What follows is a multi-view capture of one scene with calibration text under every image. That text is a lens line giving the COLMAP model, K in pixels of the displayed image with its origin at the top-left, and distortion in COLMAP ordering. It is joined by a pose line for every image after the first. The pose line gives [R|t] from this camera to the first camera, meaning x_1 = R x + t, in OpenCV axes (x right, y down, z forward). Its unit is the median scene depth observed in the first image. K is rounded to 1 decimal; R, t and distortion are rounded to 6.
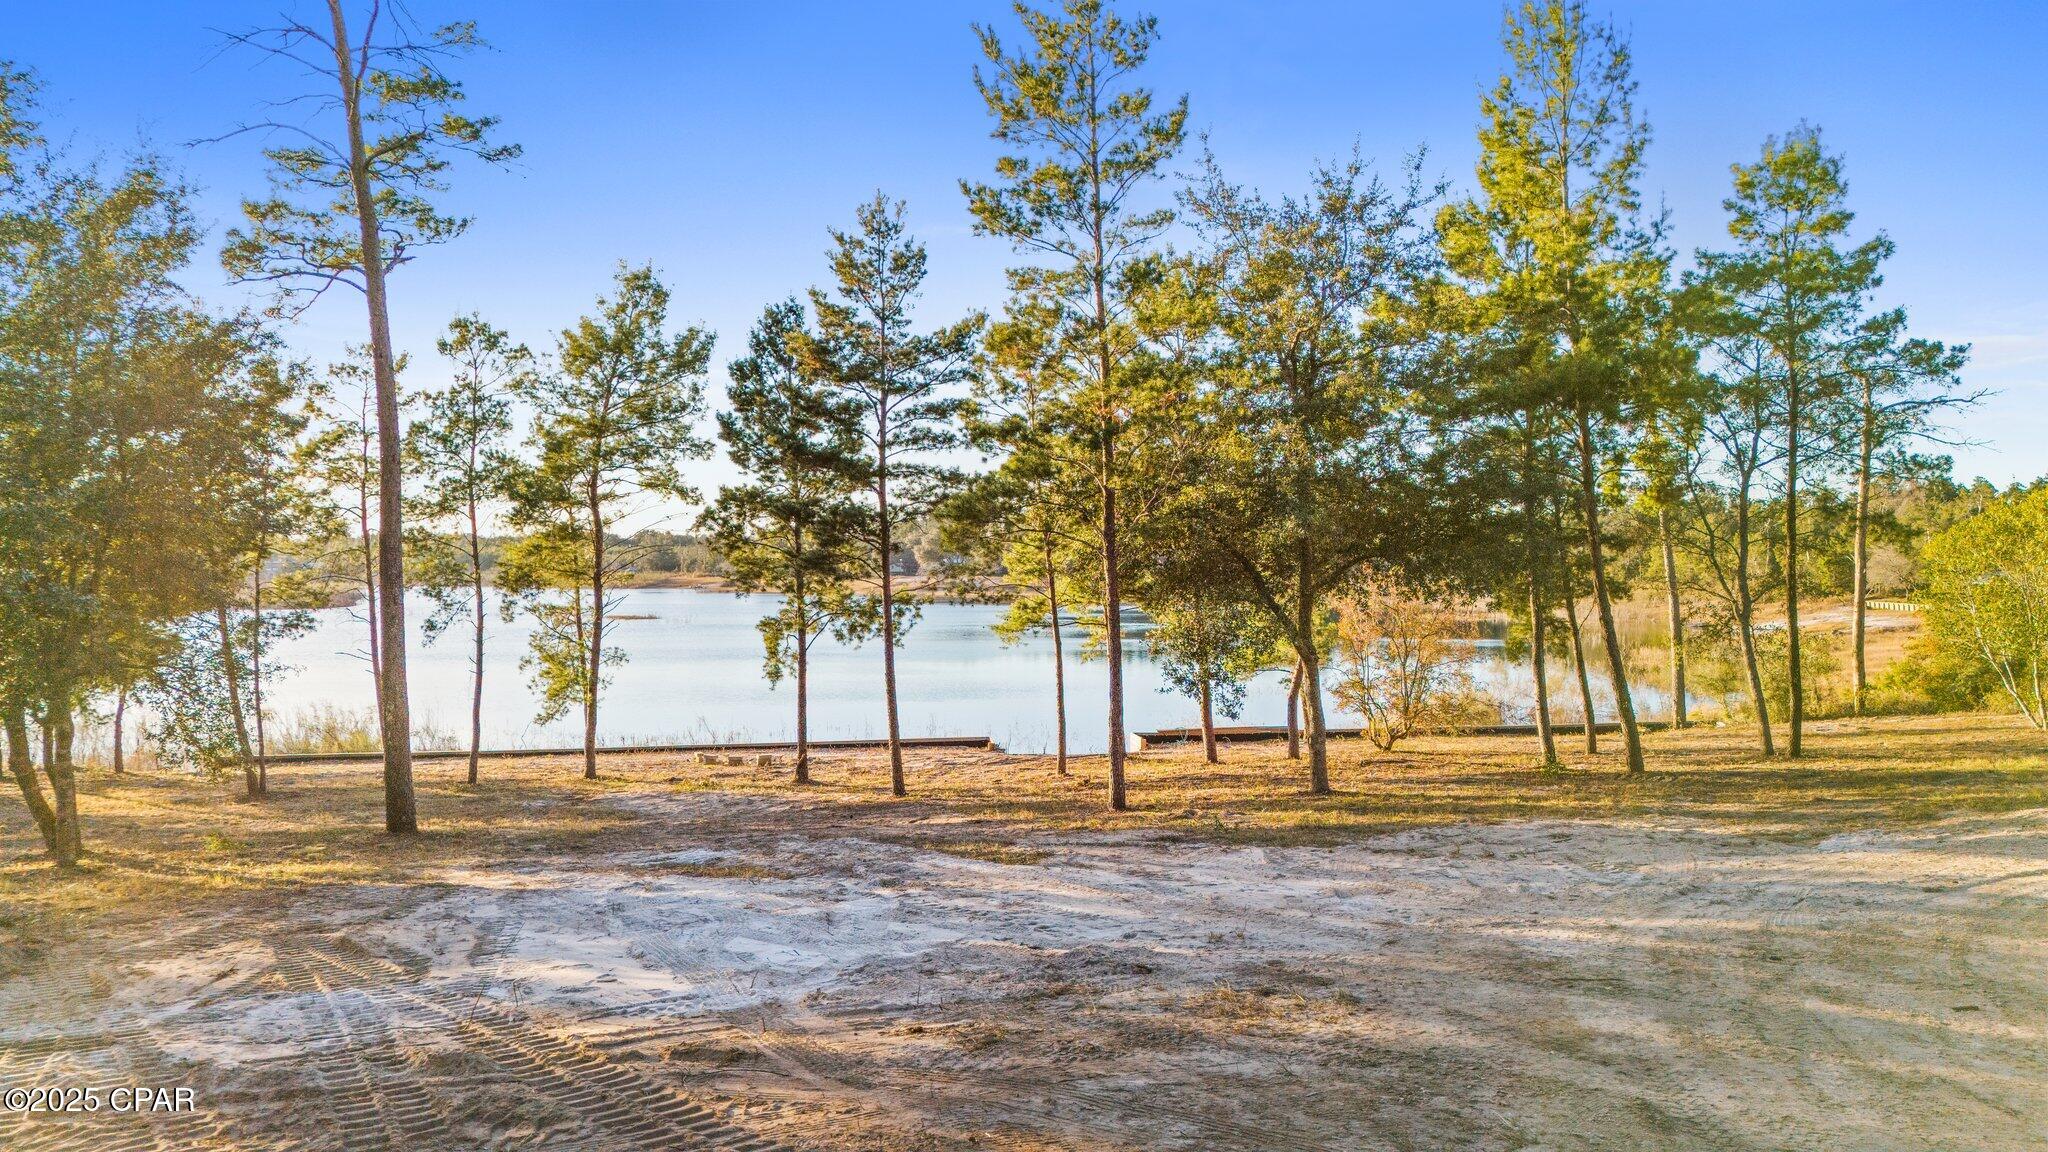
lens RADIAL K [[1478.4, 0, 1024.0], [0, 1478.4, 576.0], [0, 0, 1]] dist [0.091793, -0.117392]
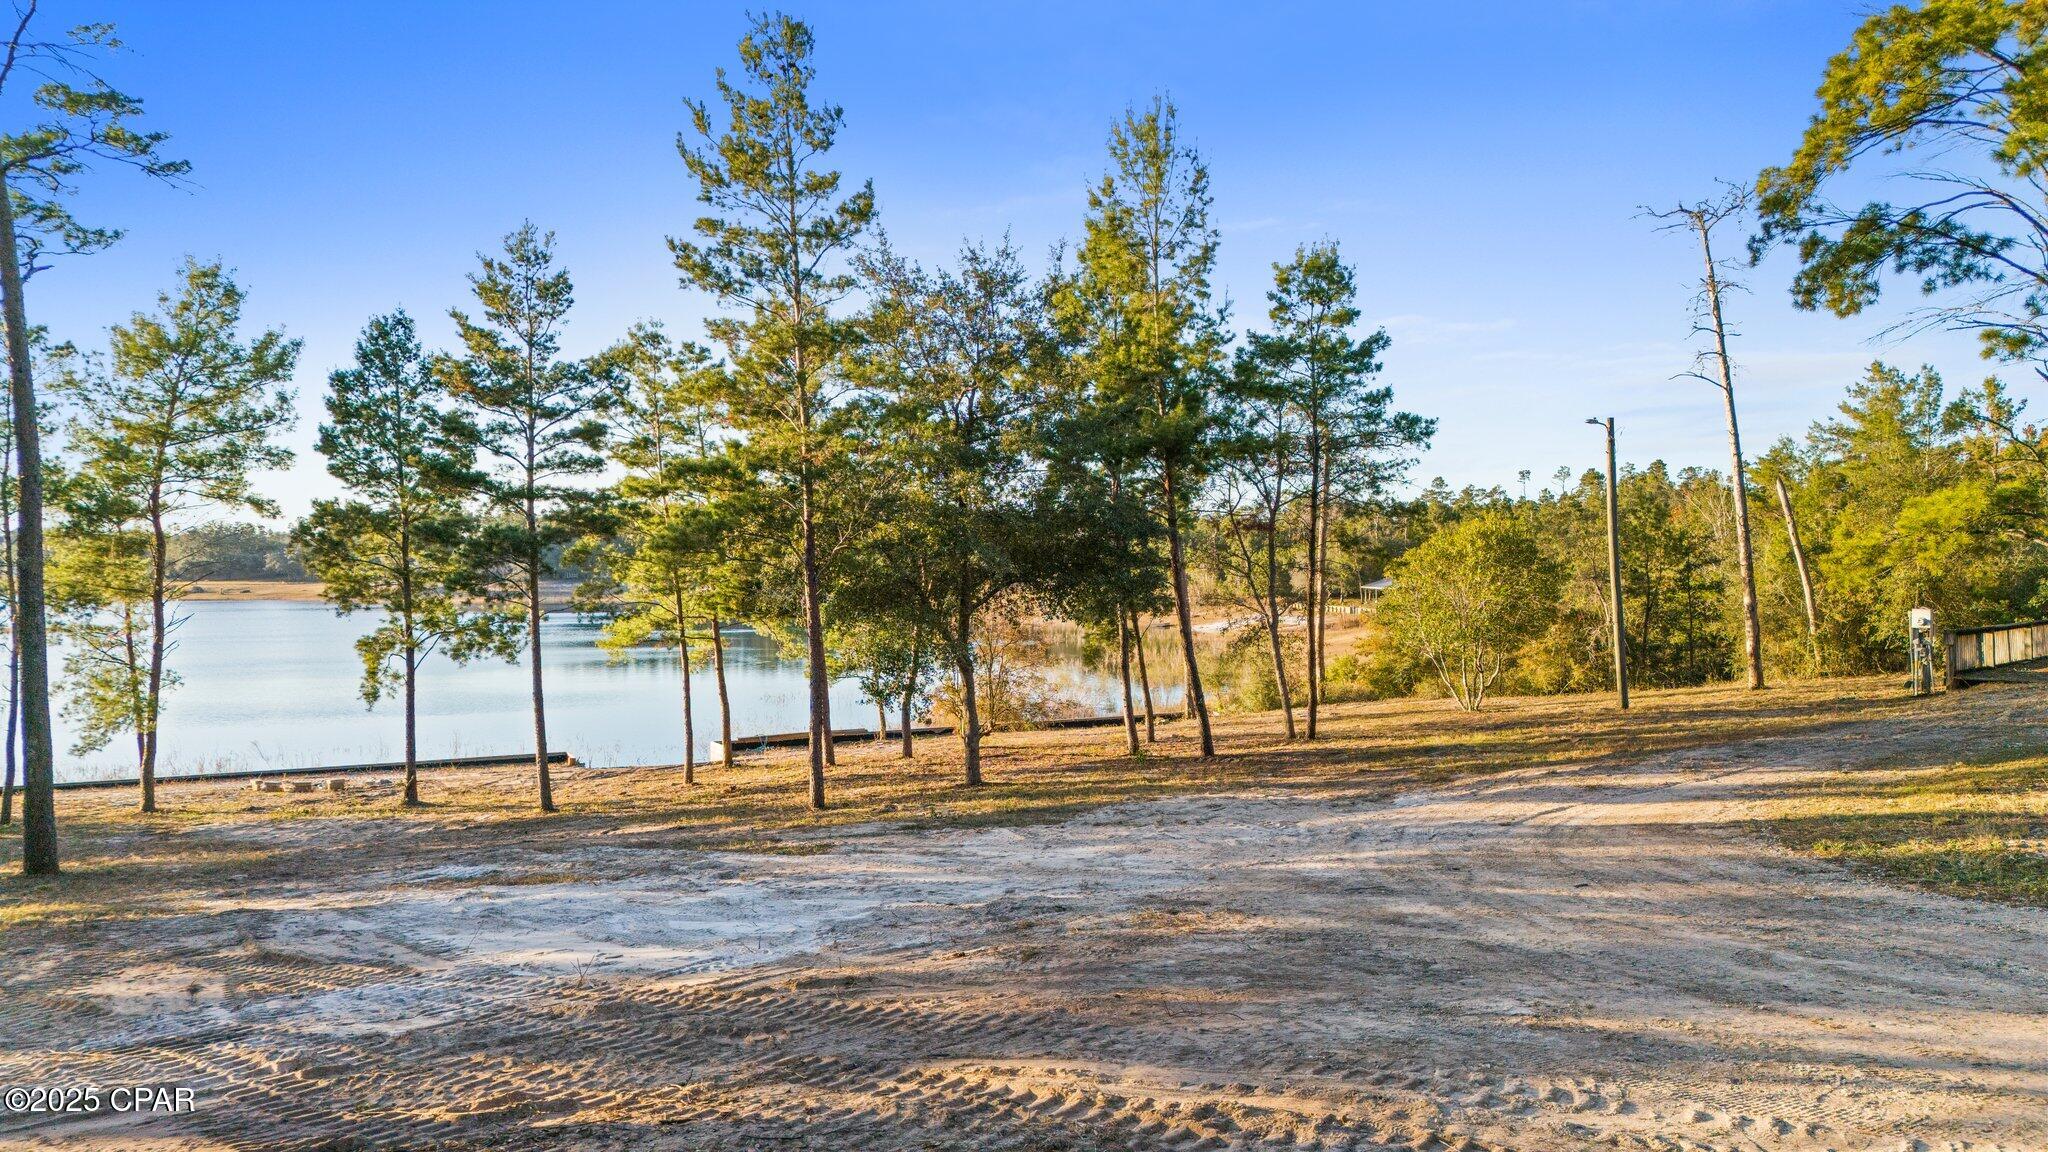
lens RADIAL K [[1478.4, 0, 1024.0], [0, 1478.4, 576.0], [0, 0, 1]] dist [0.091793, -0.117392]
pose [[0.943704, 0.000865, 0.330790, -0.116355], [-0.000184, 0.999998, -0.002090, -0.012108], [-0.330791, 0.001911, 0.943702, -0.083258]]
